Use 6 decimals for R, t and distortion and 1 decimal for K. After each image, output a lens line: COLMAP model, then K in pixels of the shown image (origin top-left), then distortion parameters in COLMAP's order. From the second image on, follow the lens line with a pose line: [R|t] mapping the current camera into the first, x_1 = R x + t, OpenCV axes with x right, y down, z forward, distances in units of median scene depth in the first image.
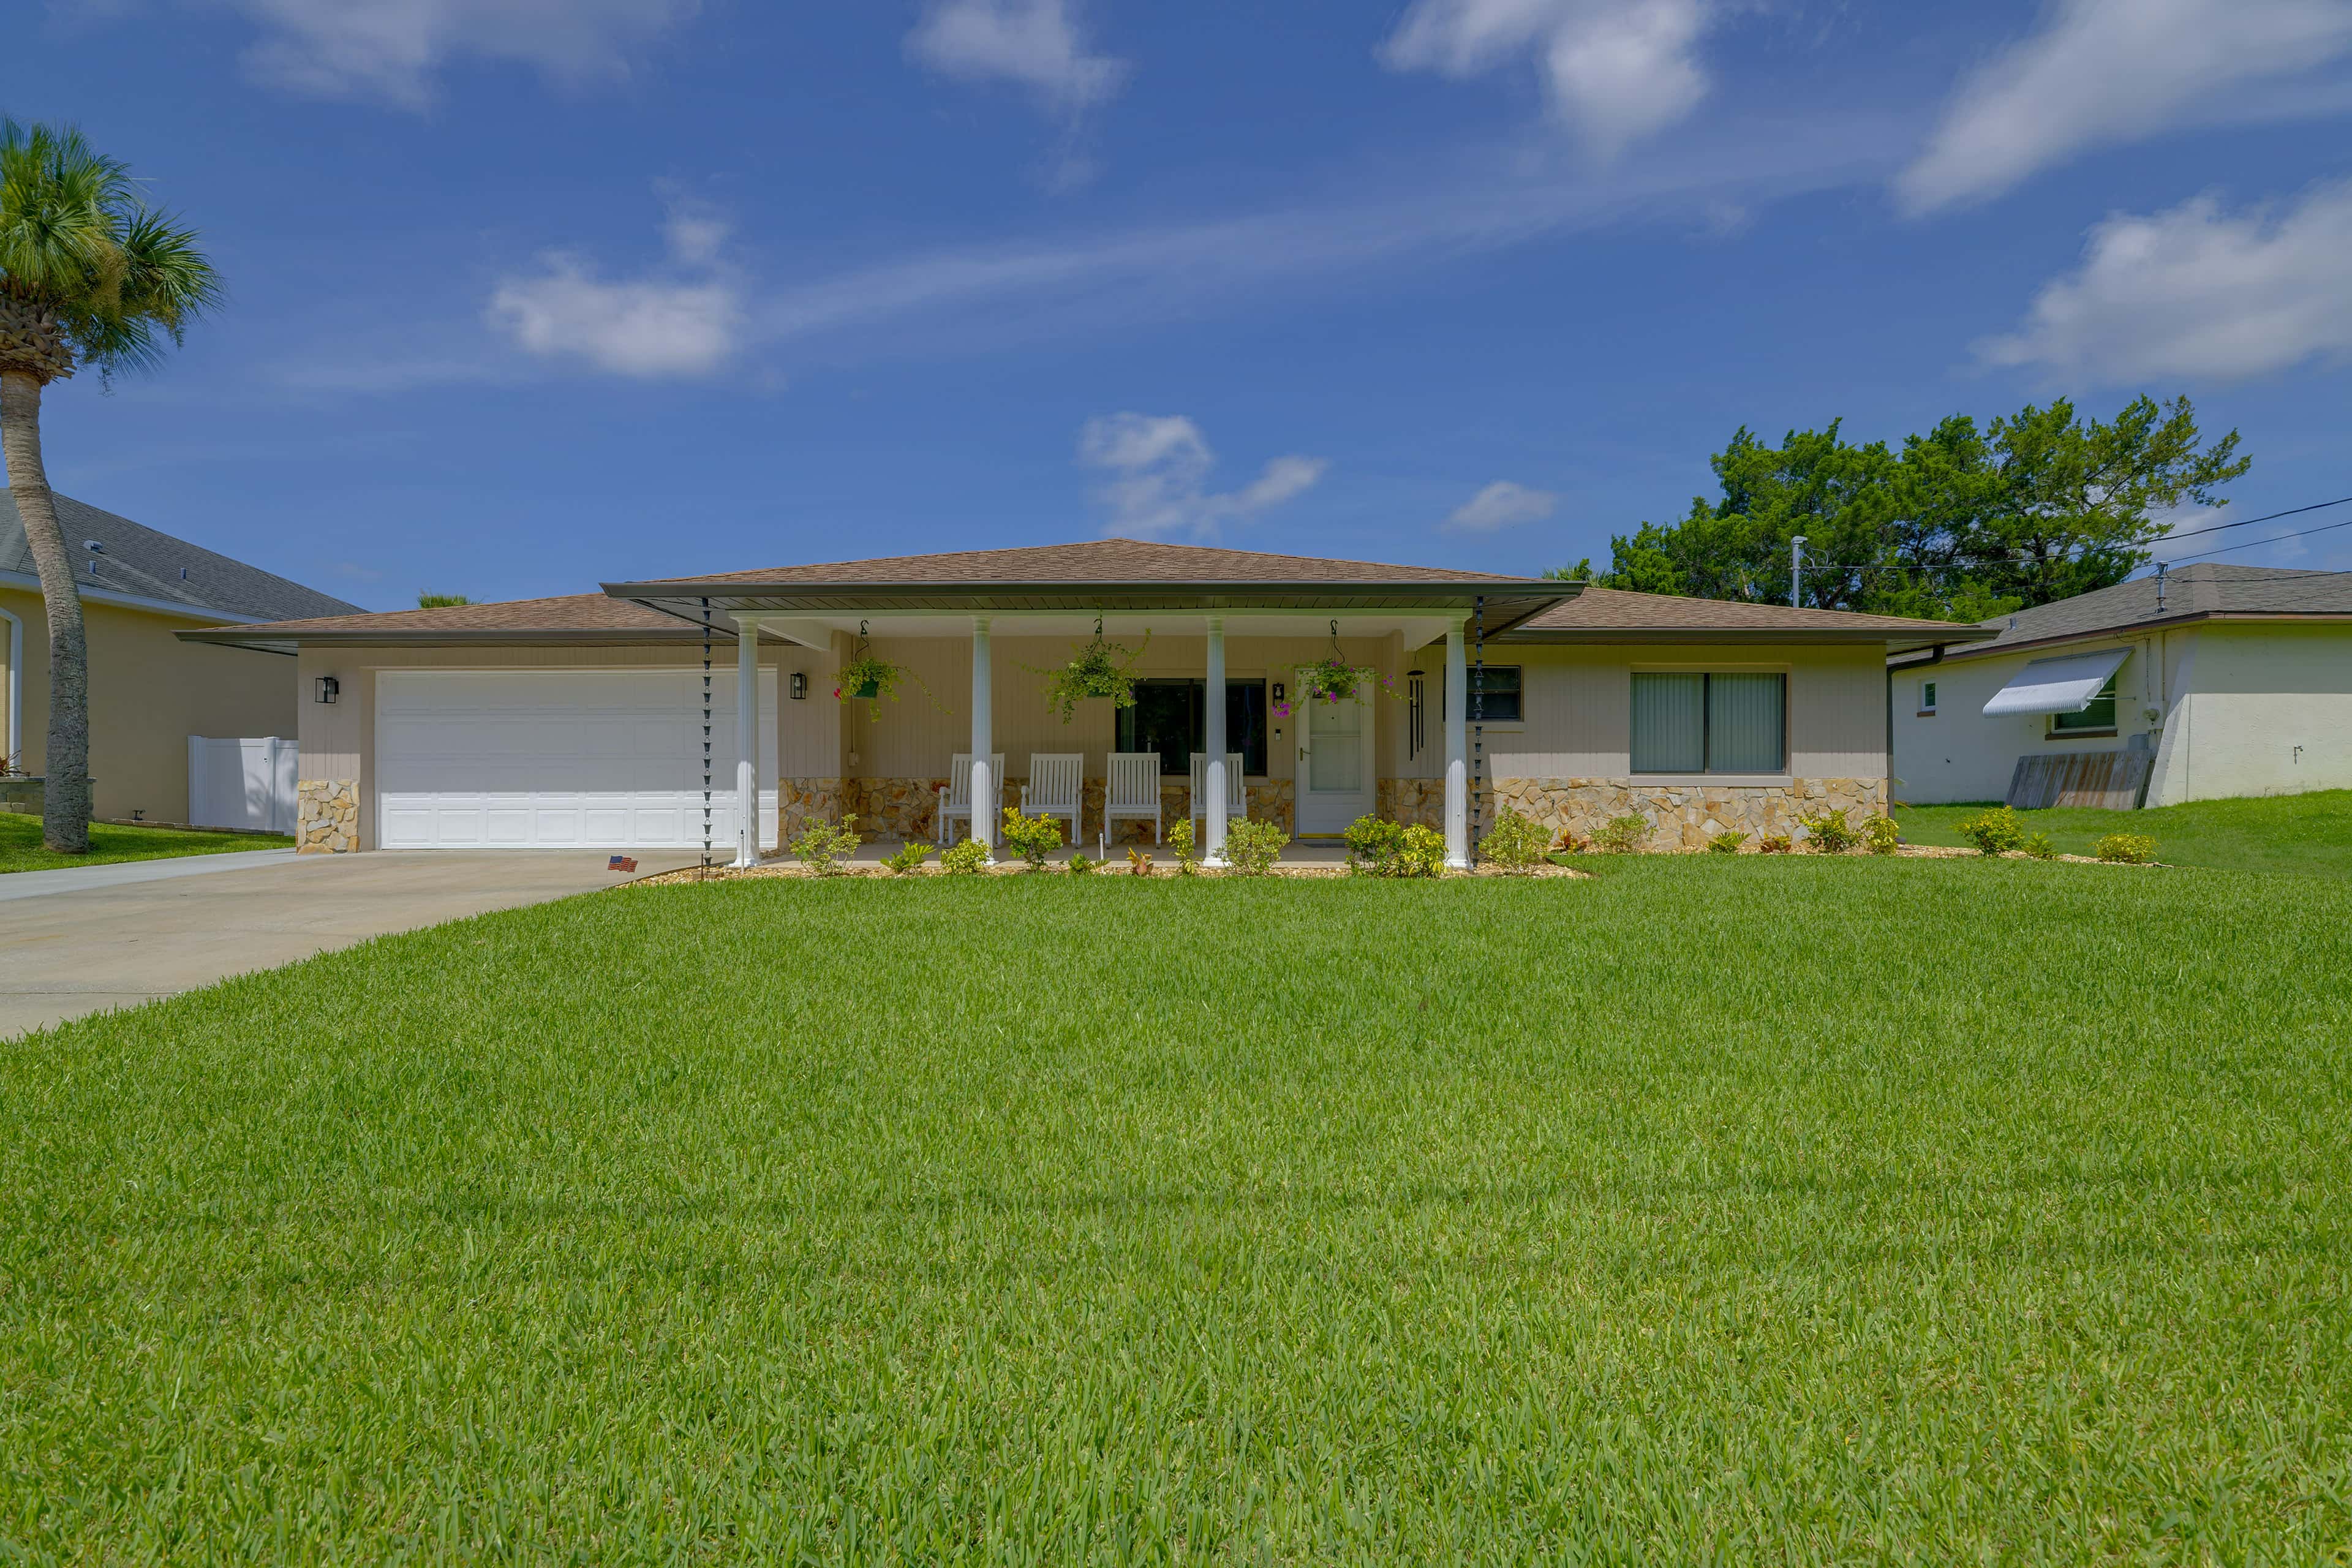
lens RADIAL K [[1019.5, 0, 1179.1], [0, 1019.5, 781.5], [0, 0, 1]] dist [0.003240, -0.000055]
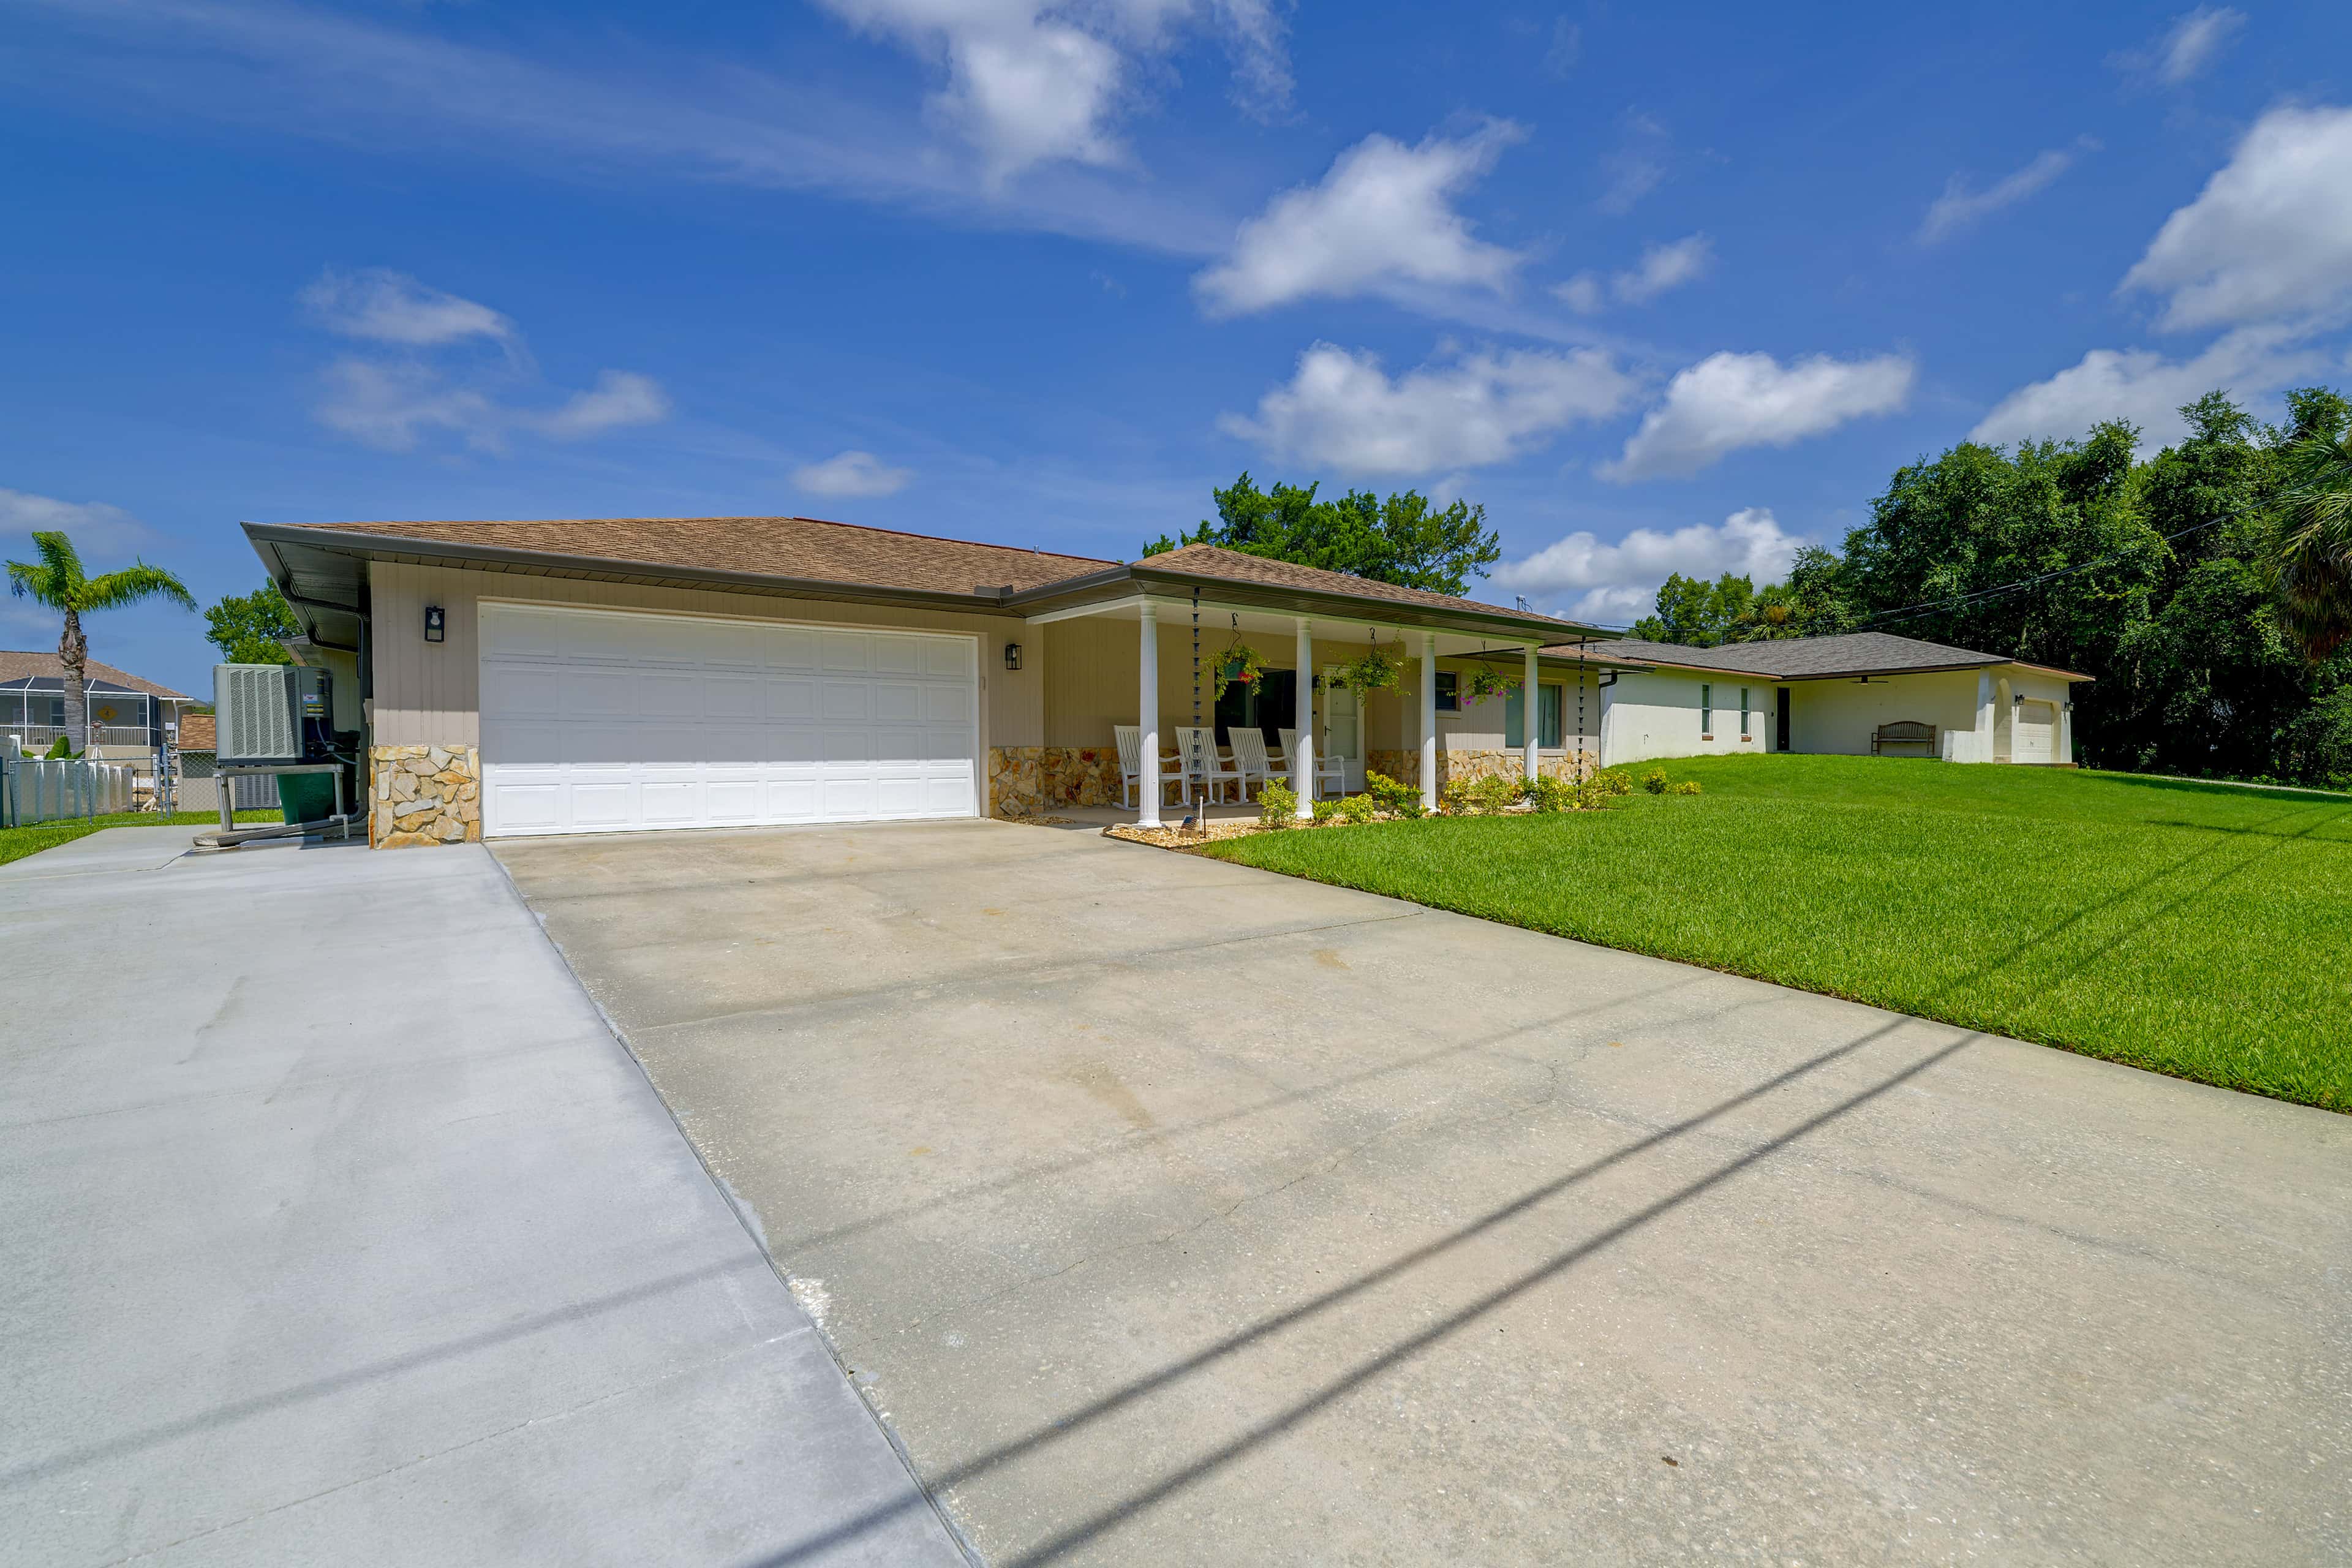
lens RADIAL K [[1019.5, 0, 1183.2], [0, 1019.5, 785.1], [0, 0, 1]] dist [0.003240, -0.000055]
pose [[0.790805, -0.016671, 0.611842, -0.835037], [-0.004515, 0.999443, 0.033068, 0.000230], [-0.612052, -0.028913, 0.790289, 0.088951]]
